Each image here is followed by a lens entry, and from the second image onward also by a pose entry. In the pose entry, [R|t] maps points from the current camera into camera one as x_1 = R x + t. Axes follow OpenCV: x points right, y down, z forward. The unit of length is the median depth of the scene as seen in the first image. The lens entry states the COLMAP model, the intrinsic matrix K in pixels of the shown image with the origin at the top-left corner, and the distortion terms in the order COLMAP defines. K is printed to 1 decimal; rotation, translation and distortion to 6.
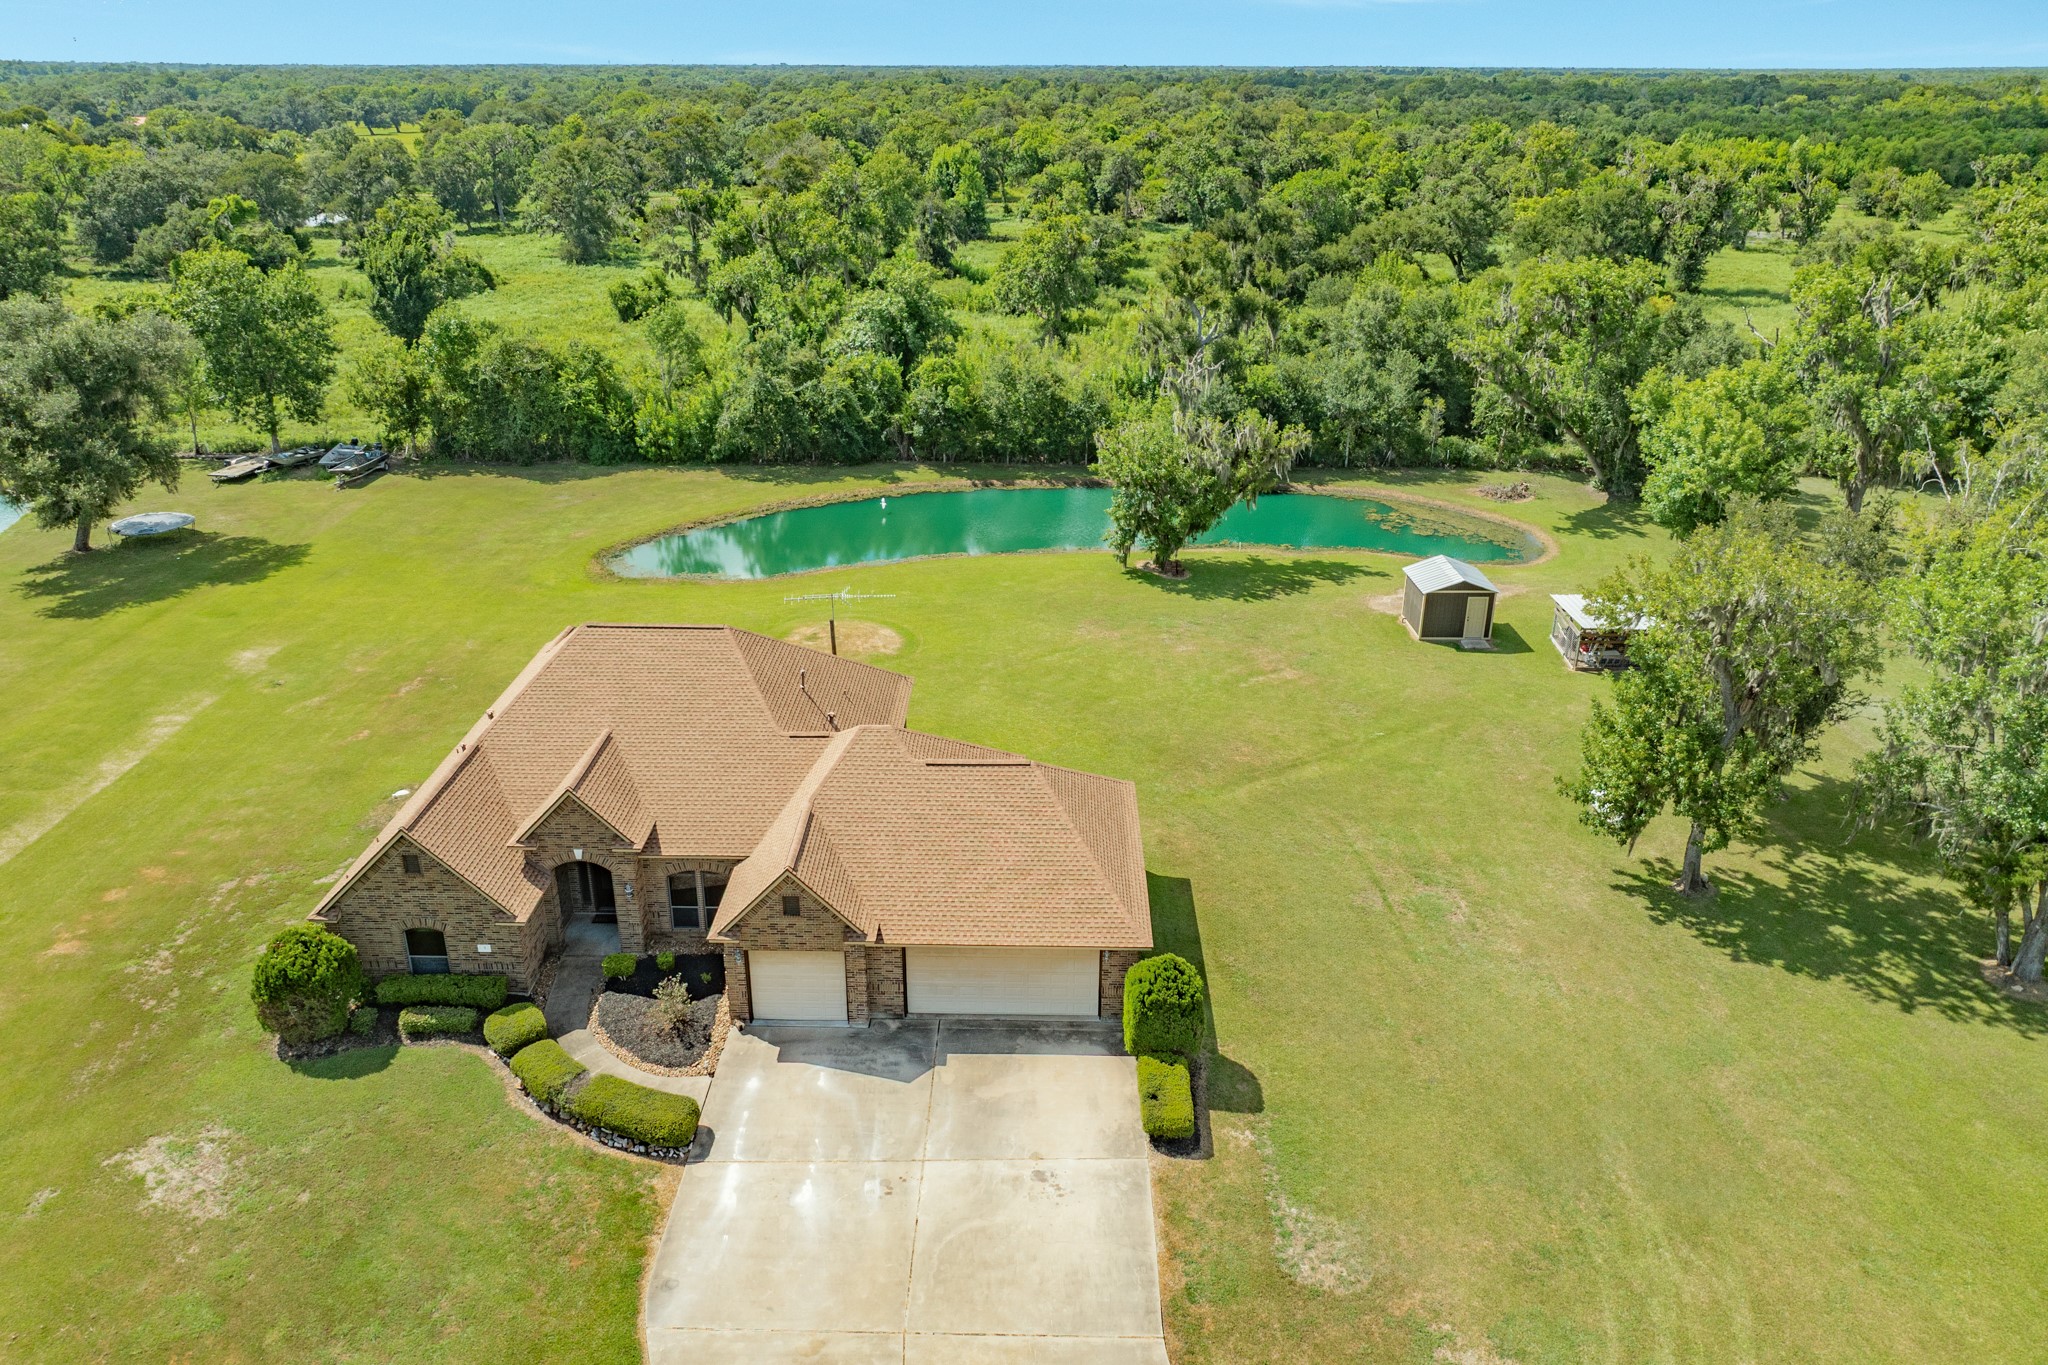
lens RADIAL K [[1406.6, 0, 1033.6], [0, 1406.6, 681.4], [0, 0, 1]] dist [-0.001632, -0.000410]
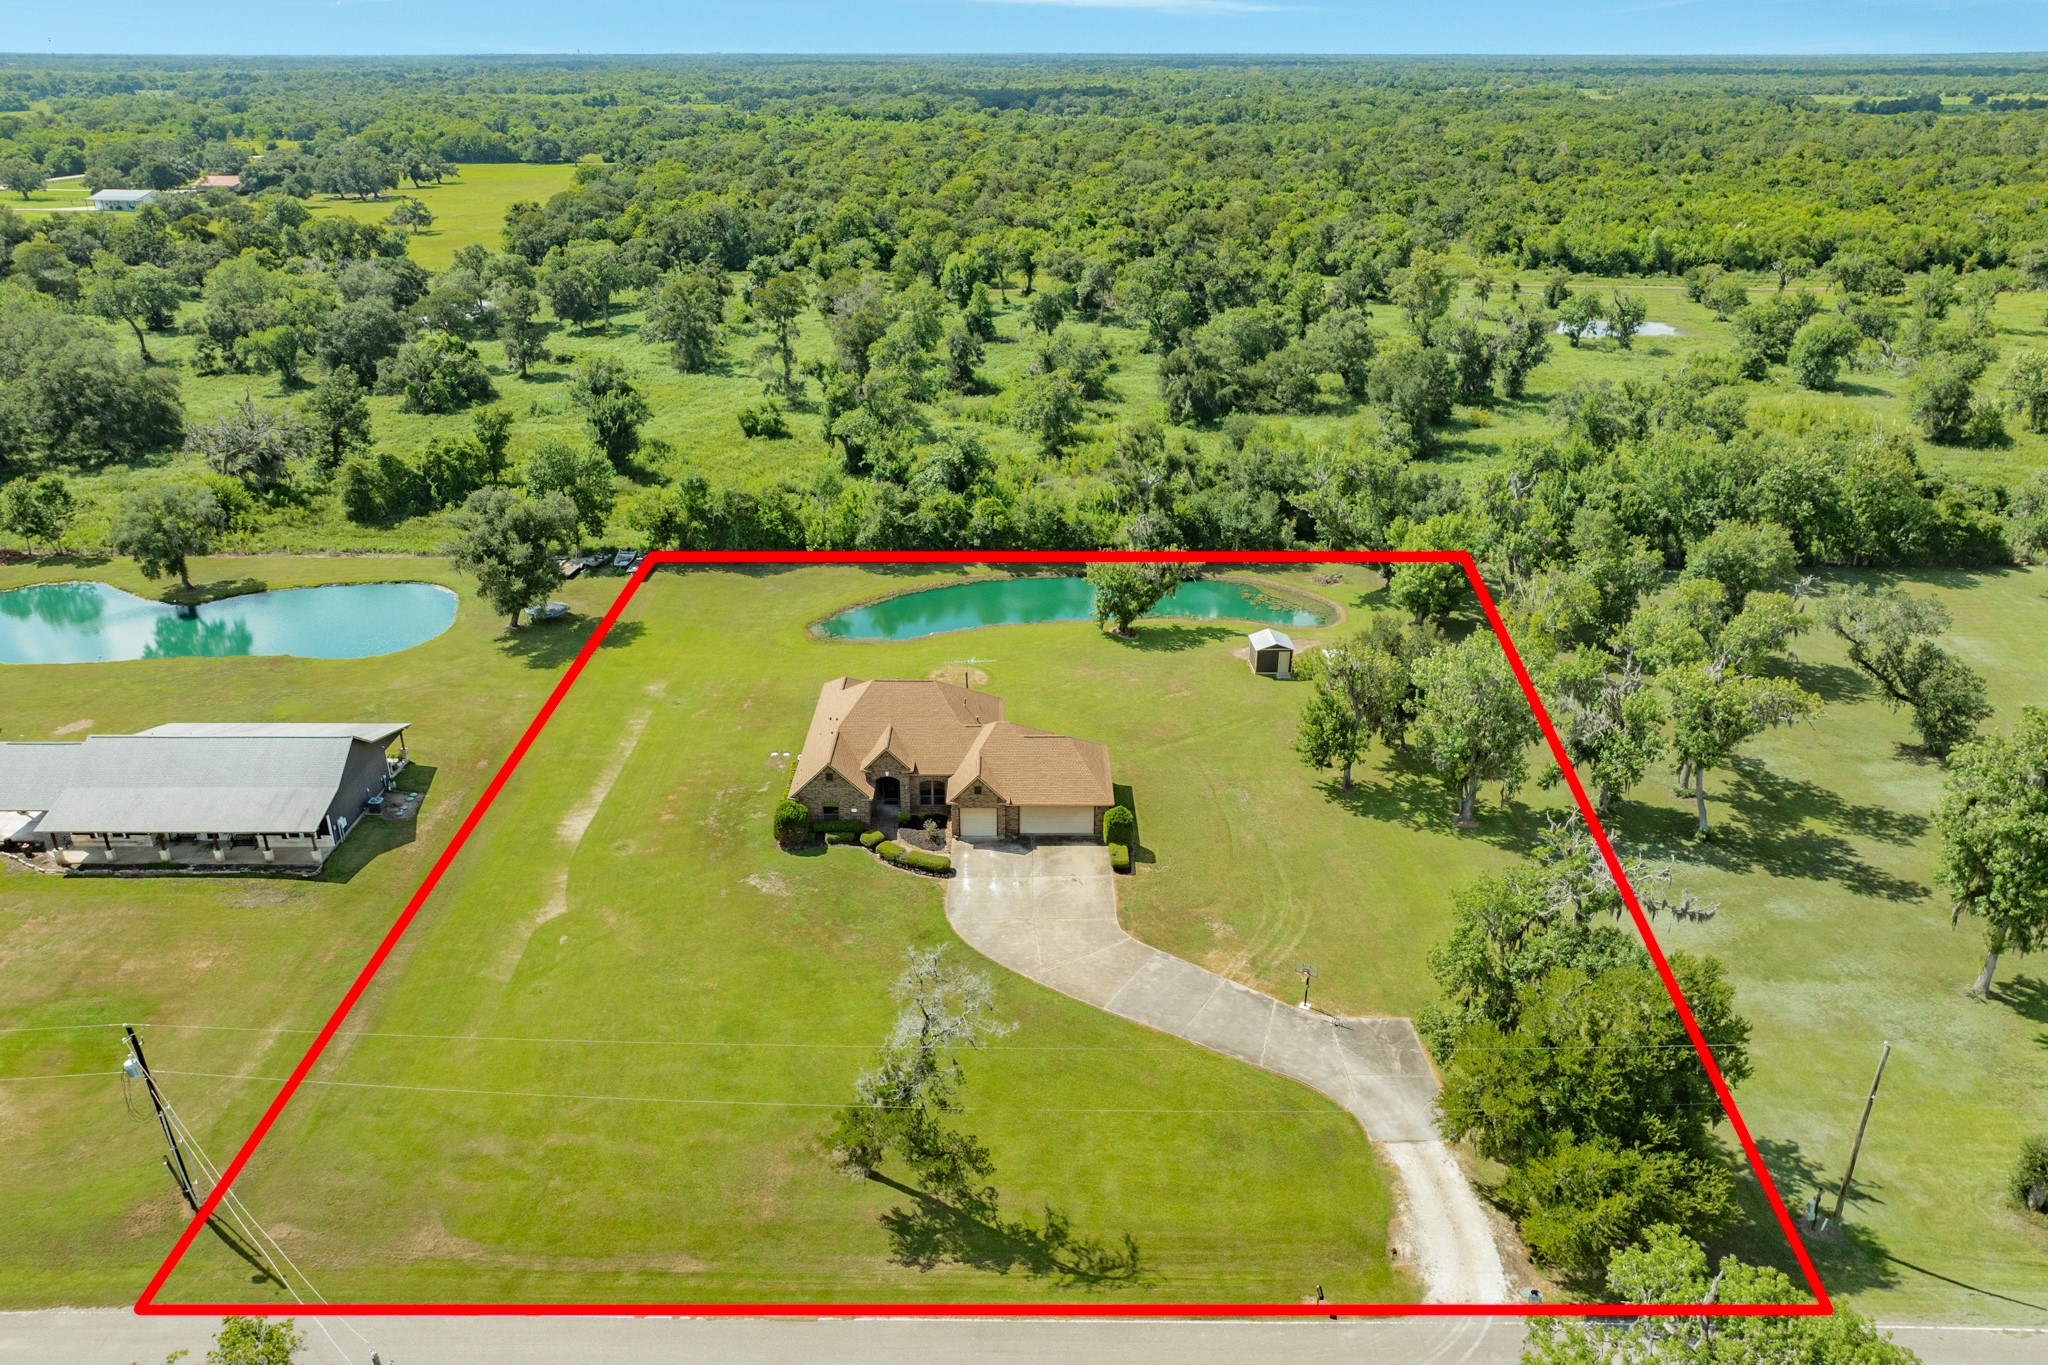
lens RADIAL K [[1406.6, 0, 1033.6], [0, 1406.6, 681.4], [0, 0, 1]] dist [-0.001632, -0.000410]
pose [[0.999855, -0.009492, 0.014121, -0.050520], [0.009400, 0.999934, 0.006593, -0.030762], [-0.014182, -0.006459, 0.999879, -0.814680]]
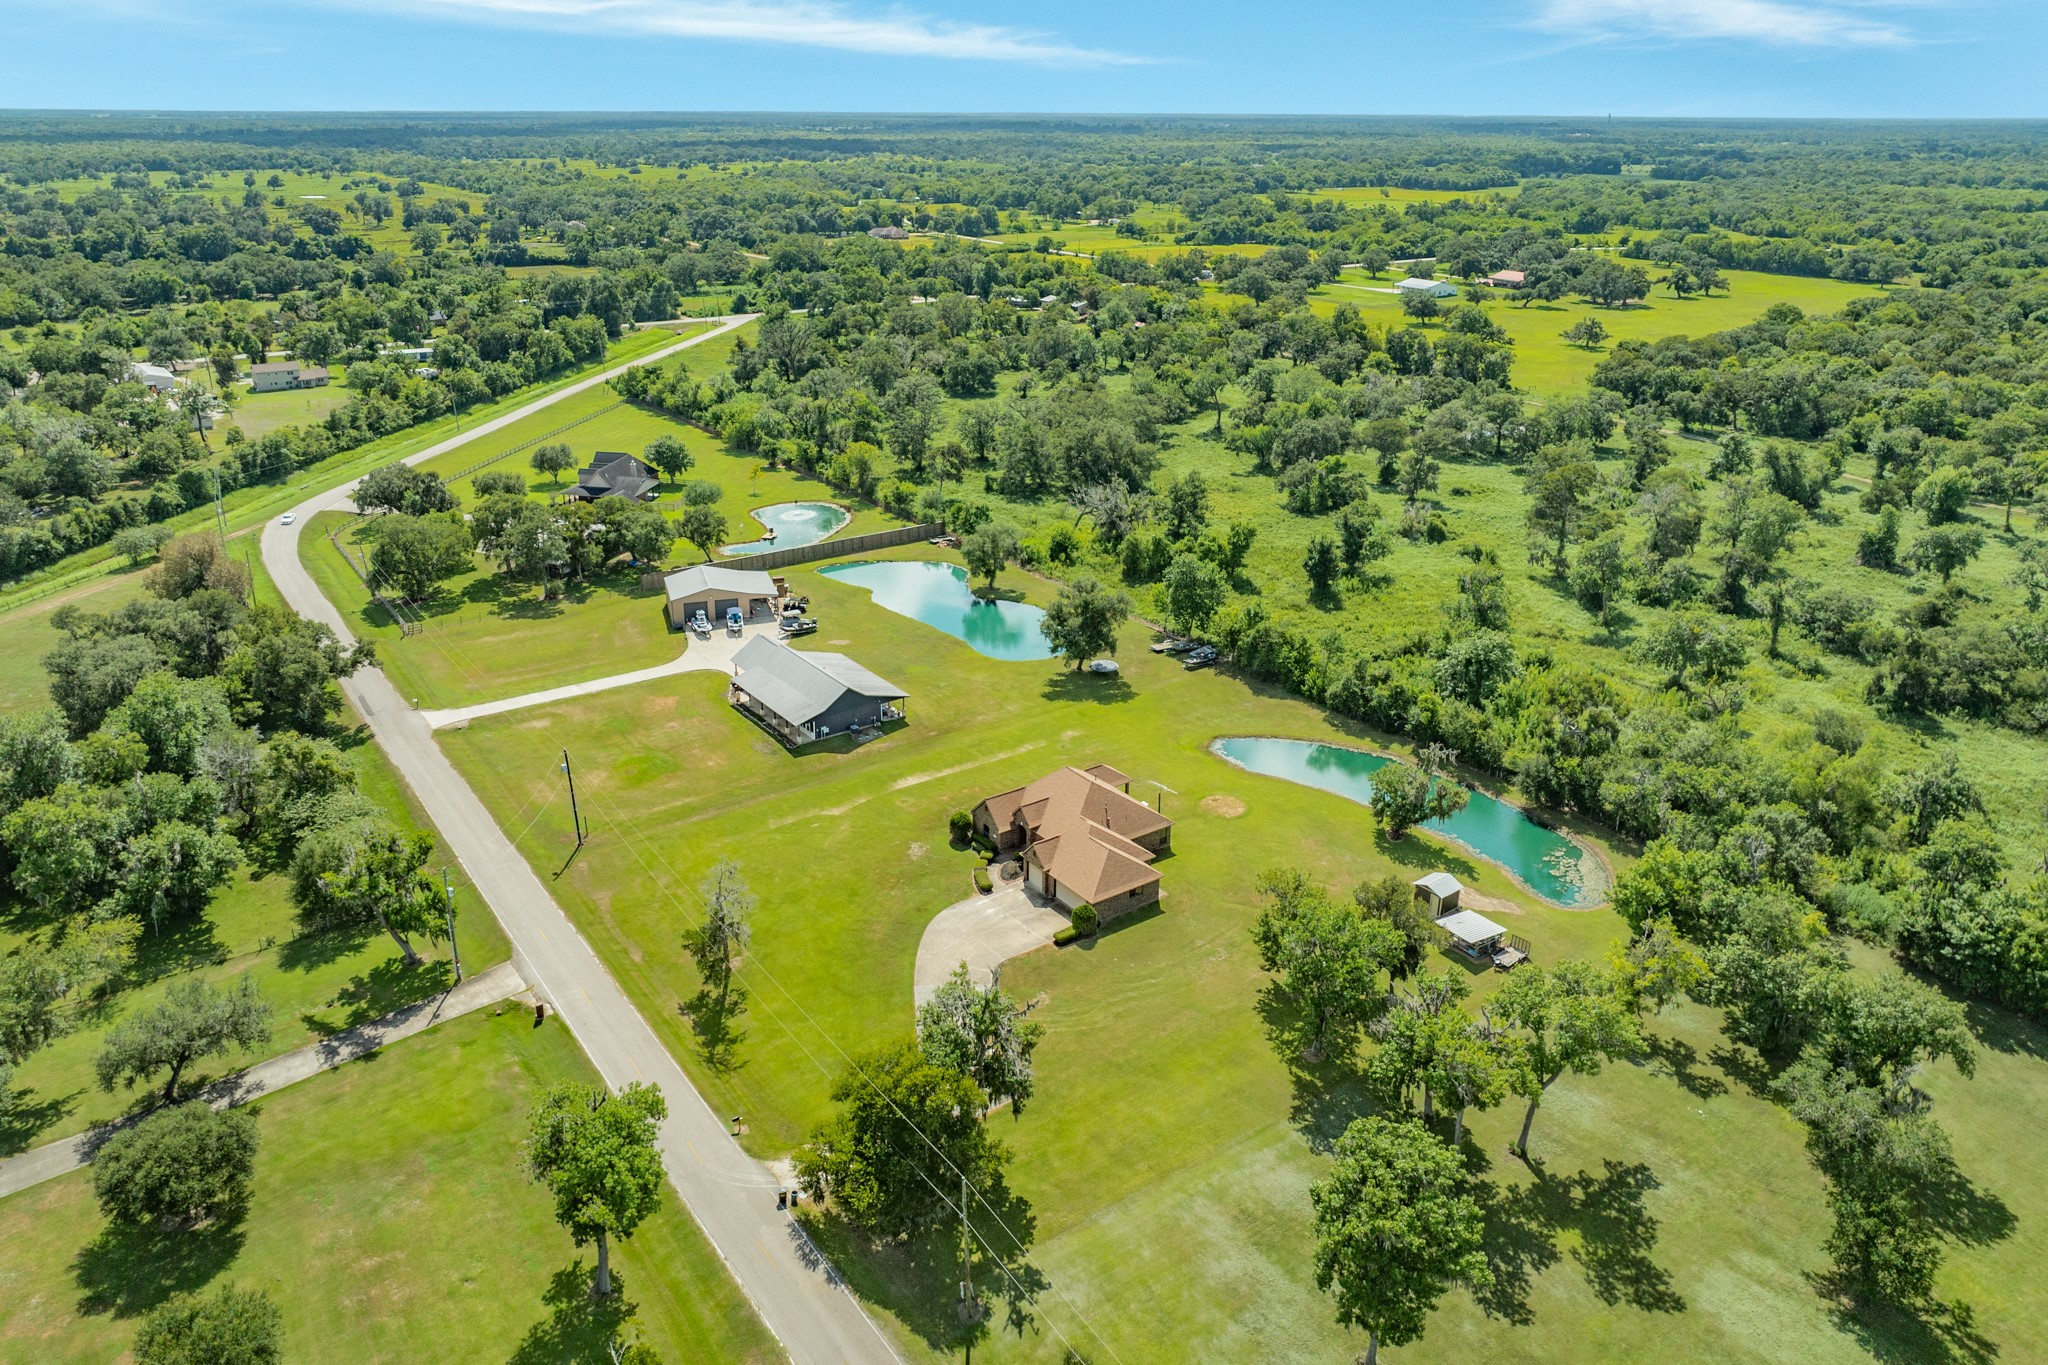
lens RADIAL K [[1406.6, 0, 1033.6], [0, 1406.6, 681.4], [0, 0, 1]] dist [-0.001632, -0.000410]
pose [[0.598584, 0.299372, -0.743016, 1.258899], [-0.325584, 0.938395, 0.115797, -0.359857], [0.731910, 0.172600, 0.659179, -0.803343]]
